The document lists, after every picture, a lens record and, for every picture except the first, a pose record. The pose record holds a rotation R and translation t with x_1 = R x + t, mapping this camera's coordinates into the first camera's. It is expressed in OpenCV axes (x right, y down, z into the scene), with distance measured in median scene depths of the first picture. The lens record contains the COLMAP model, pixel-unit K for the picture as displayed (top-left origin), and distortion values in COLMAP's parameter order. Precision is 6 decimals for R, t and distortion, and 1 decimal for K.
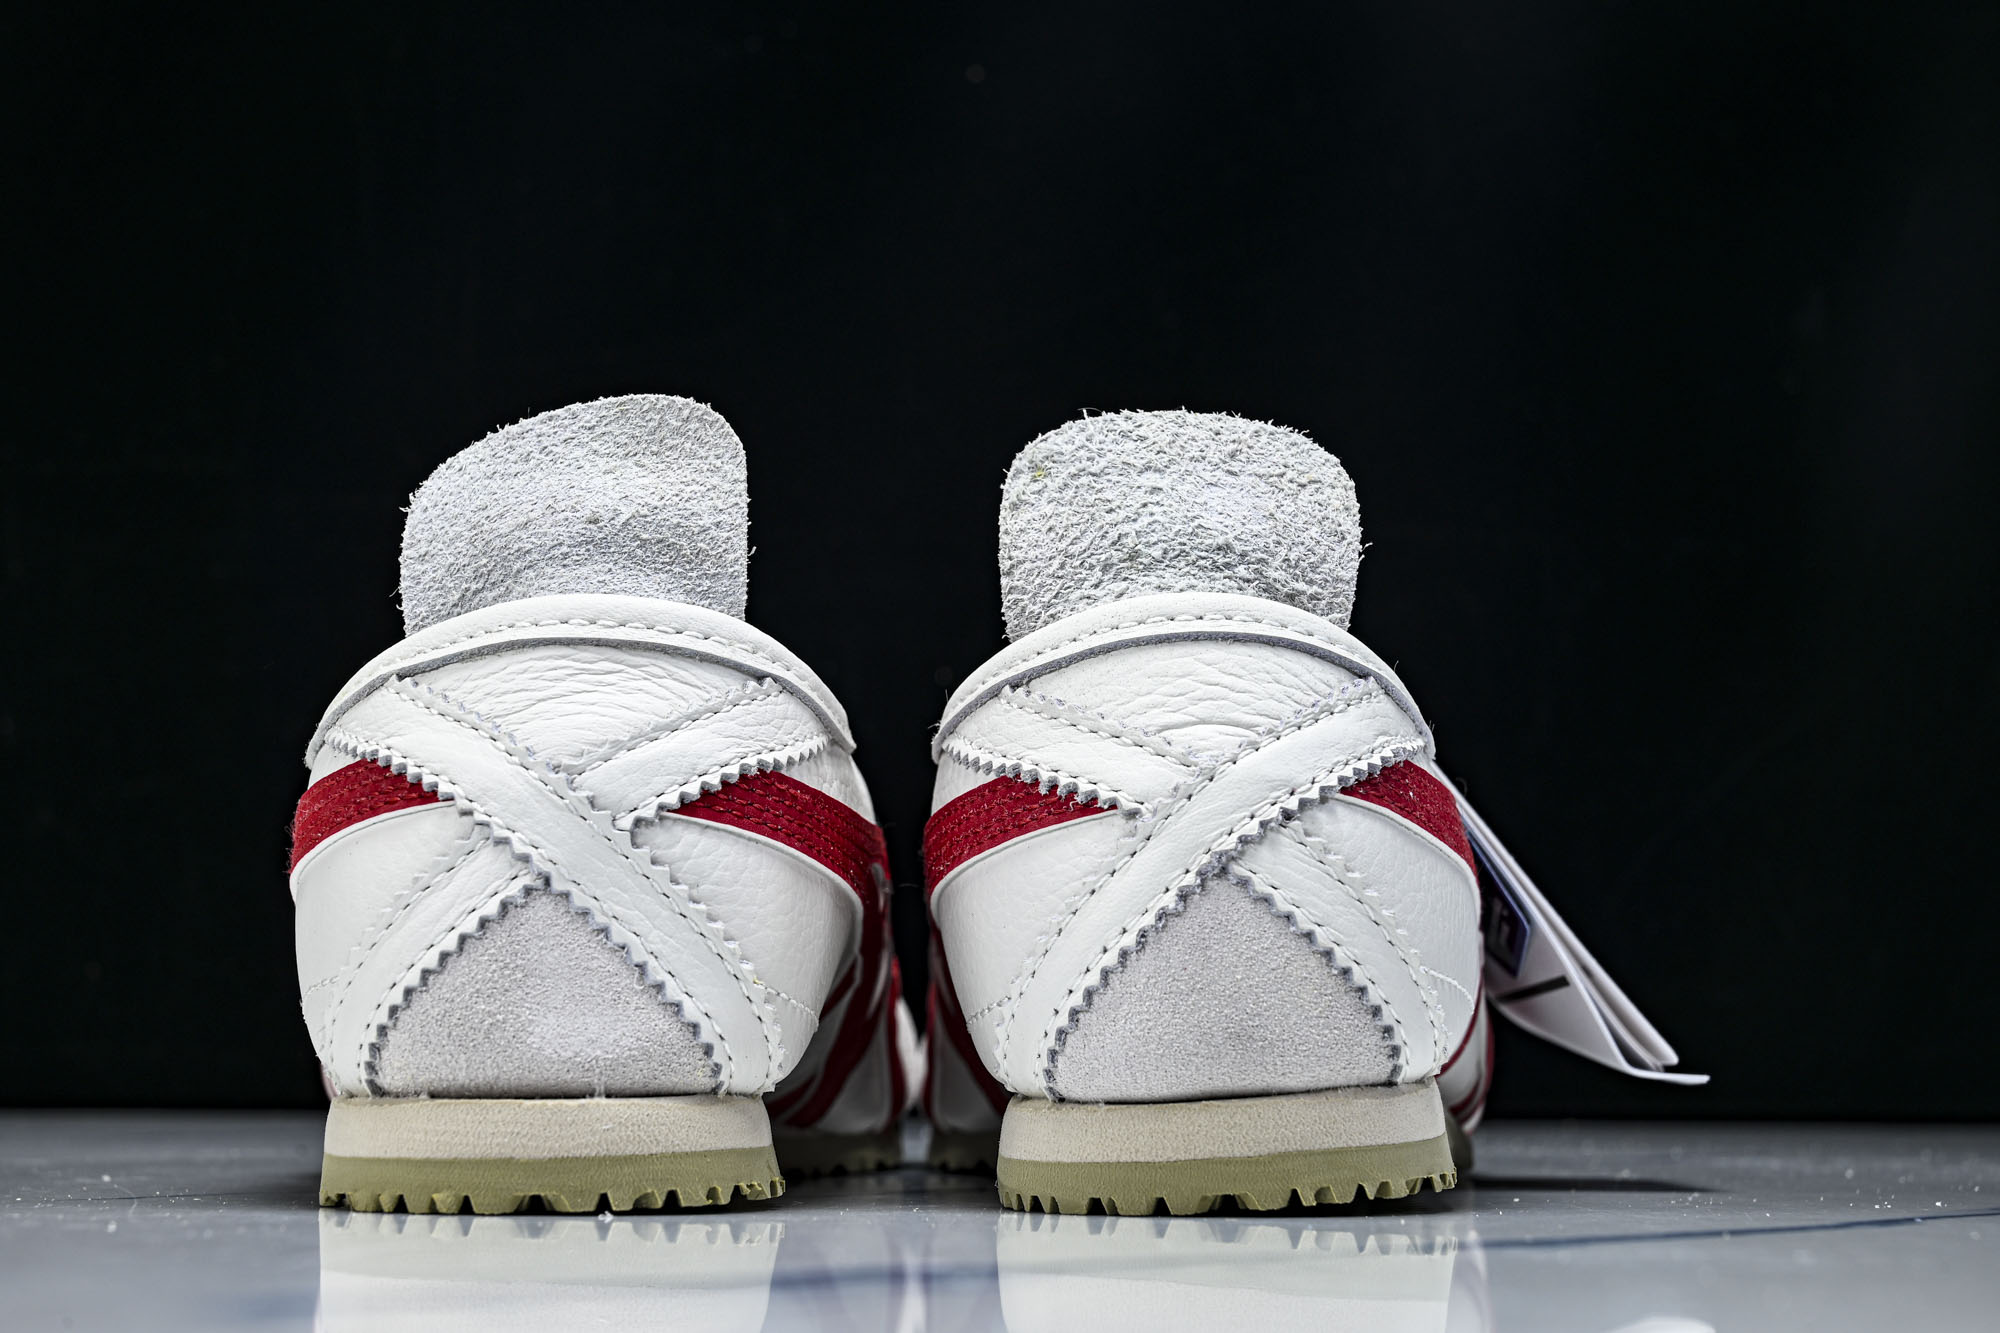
lens RADIAL K [[3203.7, 0, 995.2], [0, 3203.7, 663.8], [0, 0, 1]] dist [0.045869, 0.000000]
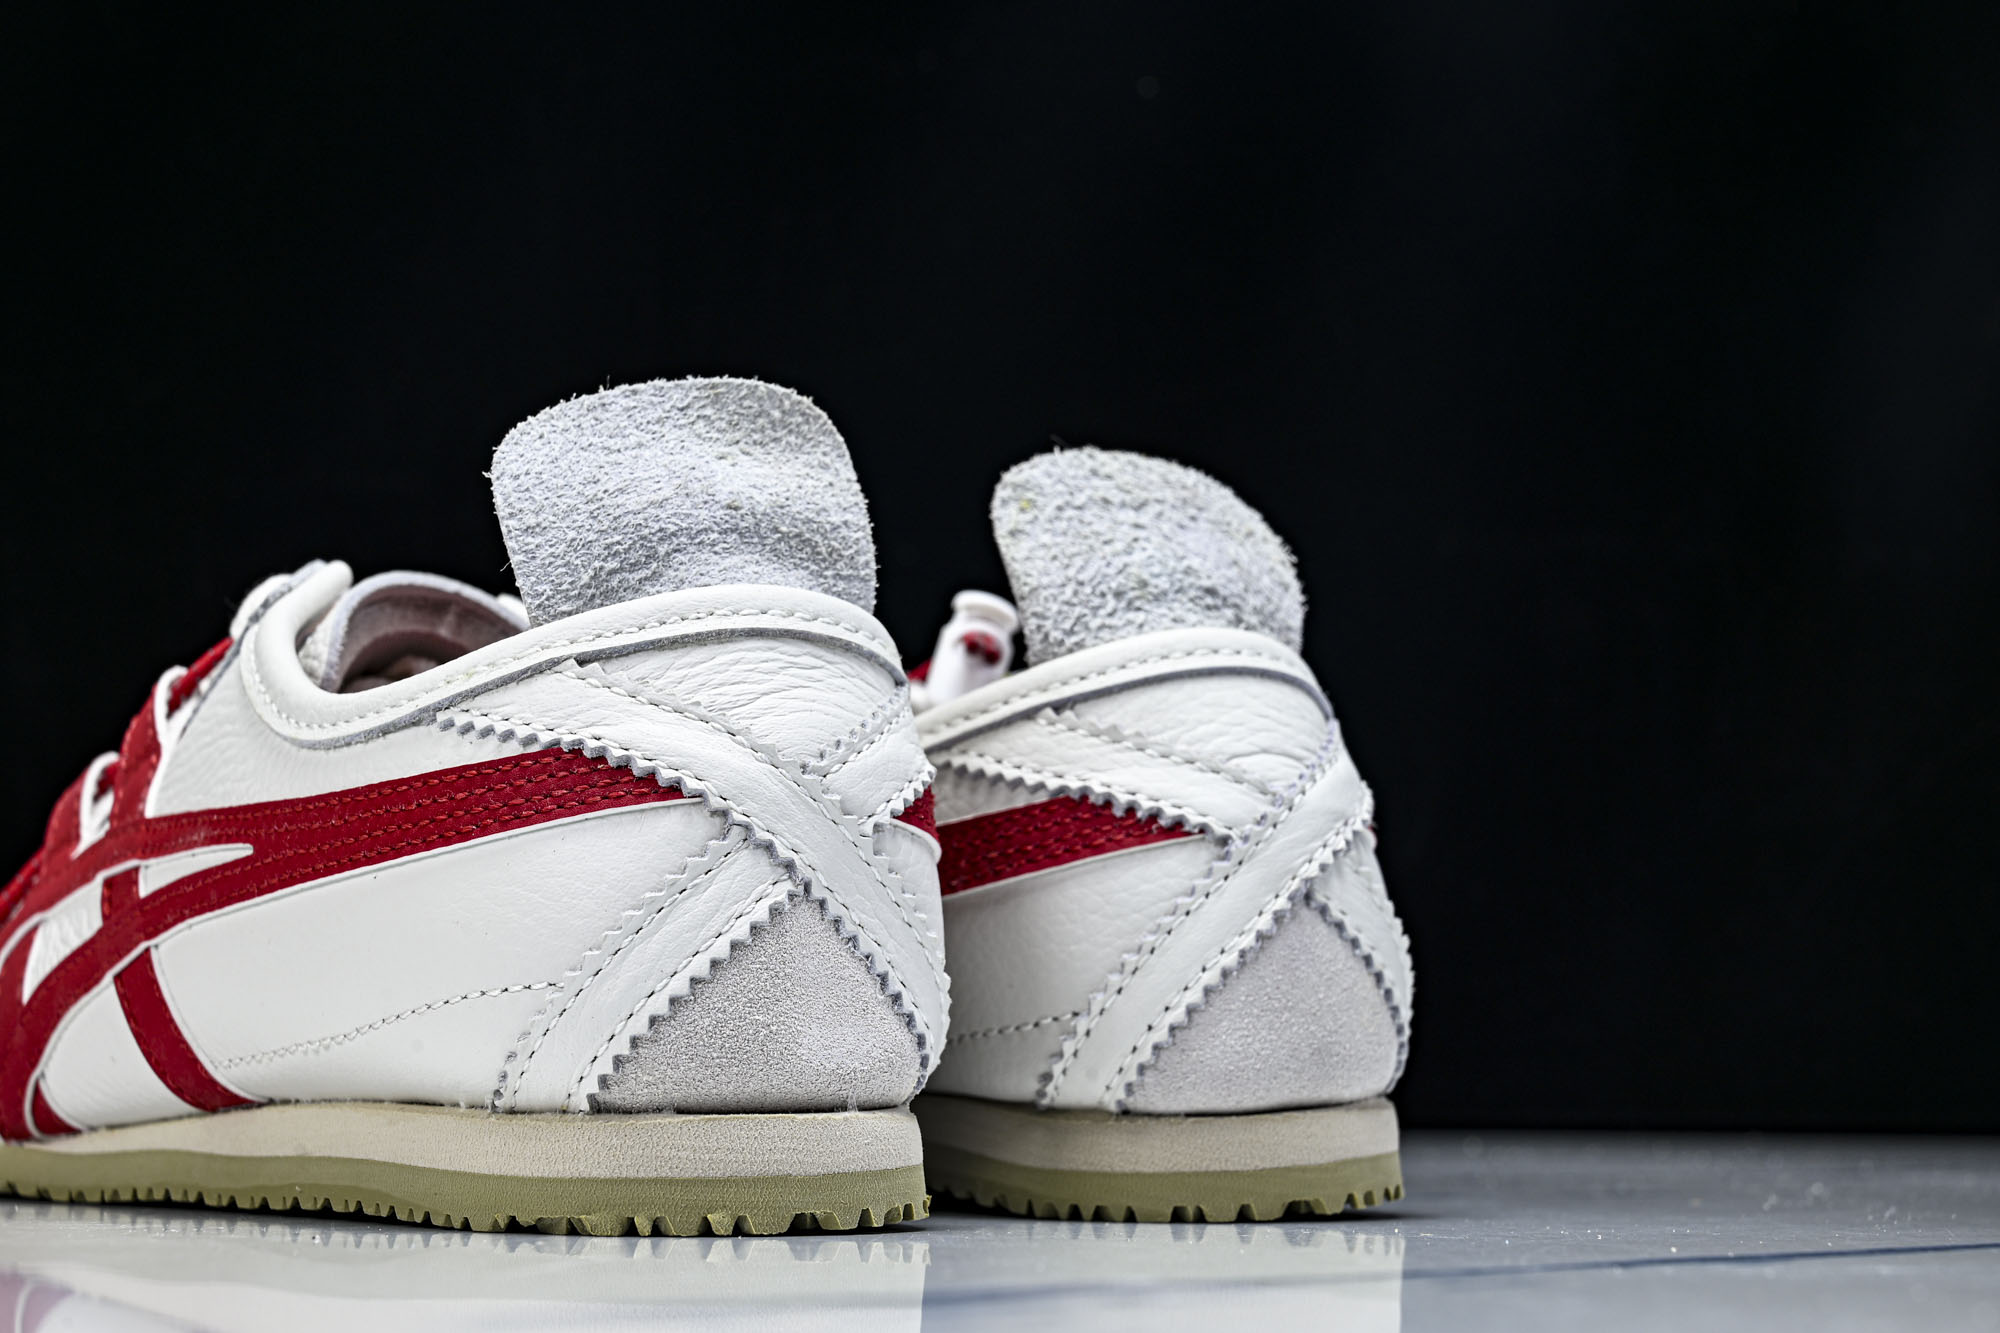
lens RADIAL K [[3203.7, 0, 985.3], [0, 3203.7, 721.4], [0, 0, 1]] dist [0.045869, 0.000000]
pose [[0.837767, 0.059141, 0.542815, -0.595178], [-0.062689, 0.997961, -0.011977, 0.025975], [-0.542417, -0.023995, 0.839767, 0.165545]]
